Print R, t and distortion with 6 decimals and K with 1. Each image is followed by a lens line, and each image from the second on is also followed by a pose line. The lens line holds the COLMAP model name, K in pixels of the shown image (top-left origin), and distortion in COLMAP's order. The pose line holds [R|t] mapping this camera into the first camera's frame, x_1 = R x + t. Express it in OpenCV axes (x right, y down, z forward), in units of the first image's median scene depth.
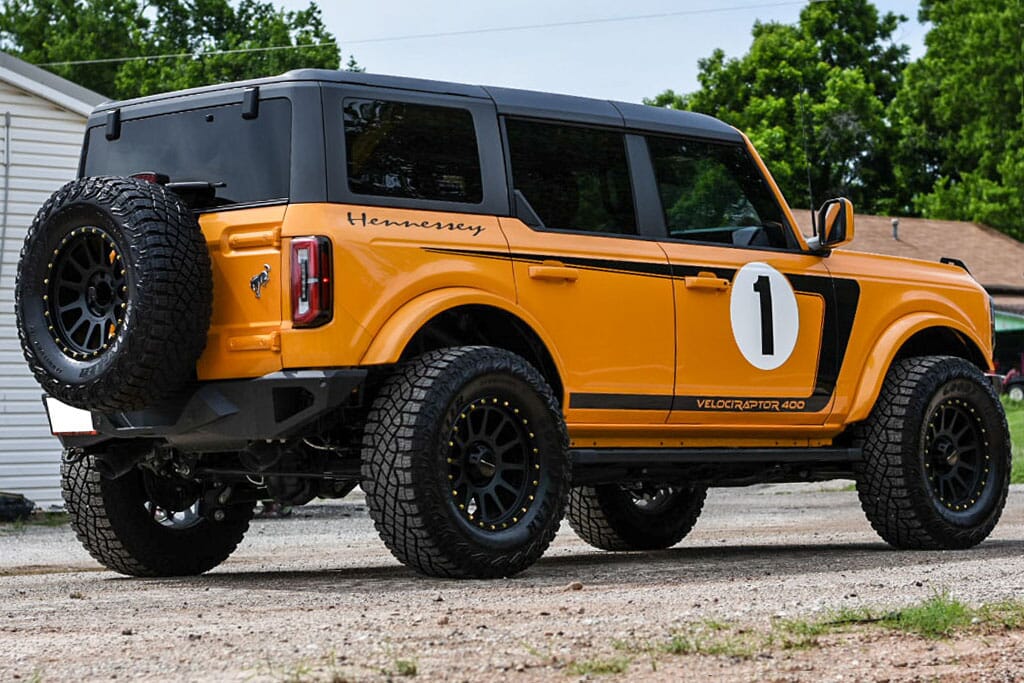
lens RADIAL K [[2999.1, 0, 512.0], [0, 2999.1, 341.5], [0, 0, 1]] dist [-0.065800, -0.402724]
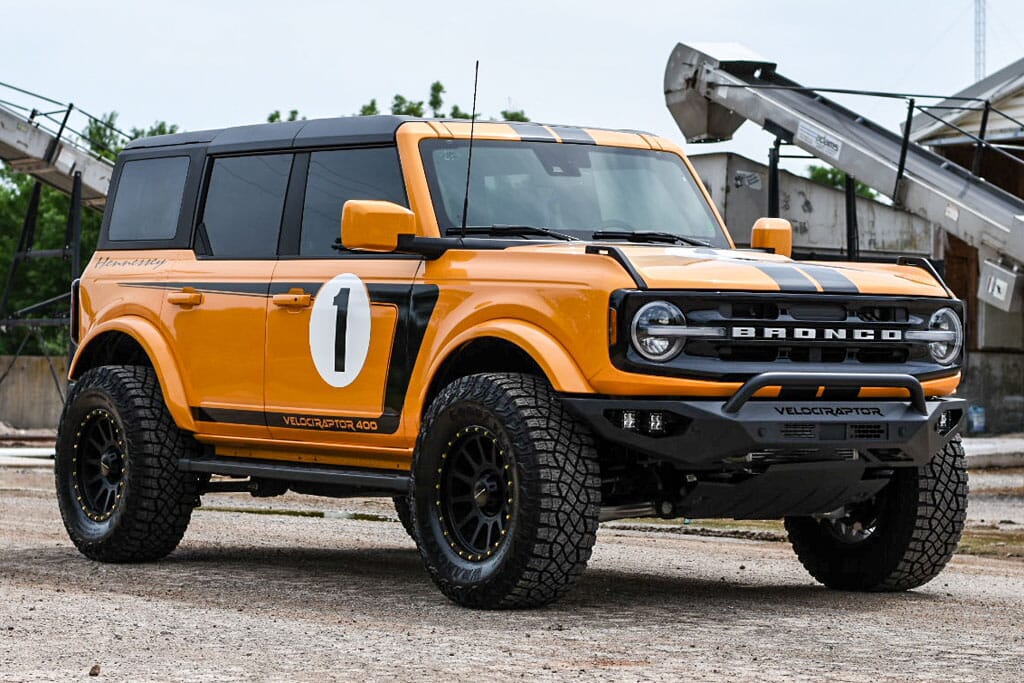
lens RADIAL K [[3234.0, 0, 512.0], [0, 3234.0, 341.5], [0, 0, 1]] dist [0.062184, 0.098691]
pose [[-0.204384, 0.019337, -0.978700, 1.077733], [0.039633, 0.999149, 0.011464, -0.014695], [0.978088, -0.036446, -0.204977, 1.264311]]
